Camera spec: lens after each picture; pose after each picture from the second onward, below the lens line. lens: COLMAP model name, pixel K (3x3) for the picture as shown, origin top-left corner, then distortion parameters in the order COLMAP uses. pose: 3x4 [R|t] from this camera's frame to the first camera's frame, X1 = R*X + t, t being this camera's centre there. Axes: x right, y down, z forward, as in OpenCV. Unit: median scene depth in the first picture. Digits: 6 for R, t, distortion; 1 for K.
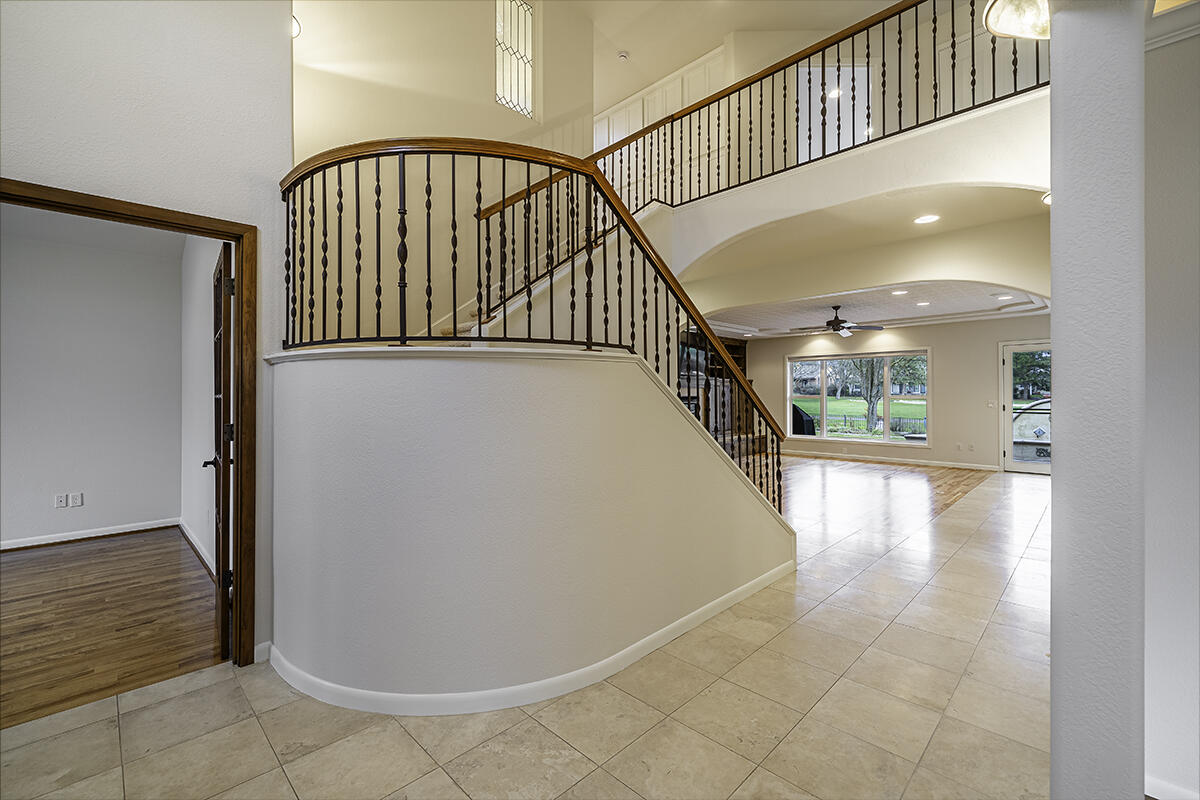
lens RADIAL K [[516.4, 0, 596.9], [0, 516.4, 389.5], [0, 0, 1]] dist [0.000265, -0.000020]
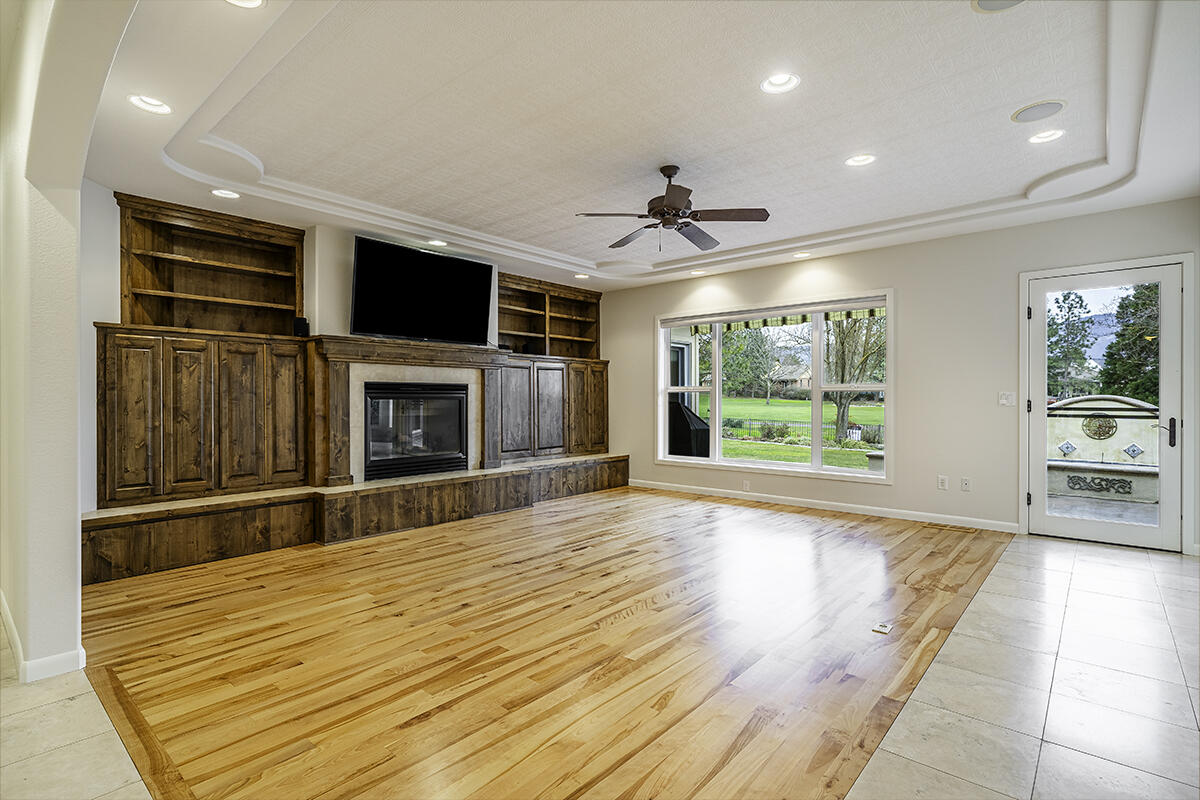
lens RADIAL K [[587.3, 0, 600.0], [0, 587.3, 400.0], [0, 0, 1]] dist [-0.001282, -0.000136]
pose [[0.997690, 0.003253, 0.067860, 0.261447], [-0.004070, 0.999921, 0.011904, 0.018737], [-0.067816, -0.012153, 0.997624, 0.359241]]
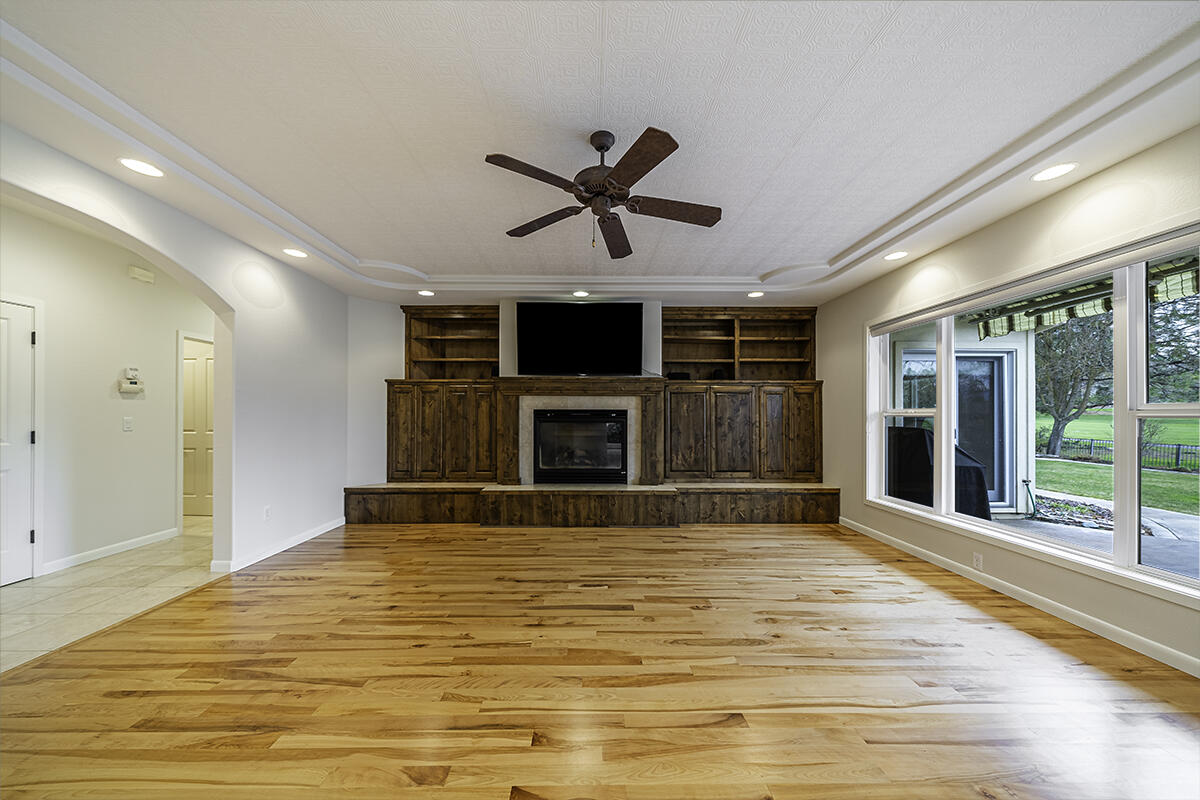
lens RADIAL K [[418.0, 0, 582.5], [0, 418.0, 413.6], [0, 0, 1]] dist [-0.000925, -0.000183]
pose [[0.708019, 0.001019, -0.706192, 0.454003], [0.001388, 0.999995, 0.002834, 0.013909], [0.706192, -0.002987, 0.708014, 0.556958]]
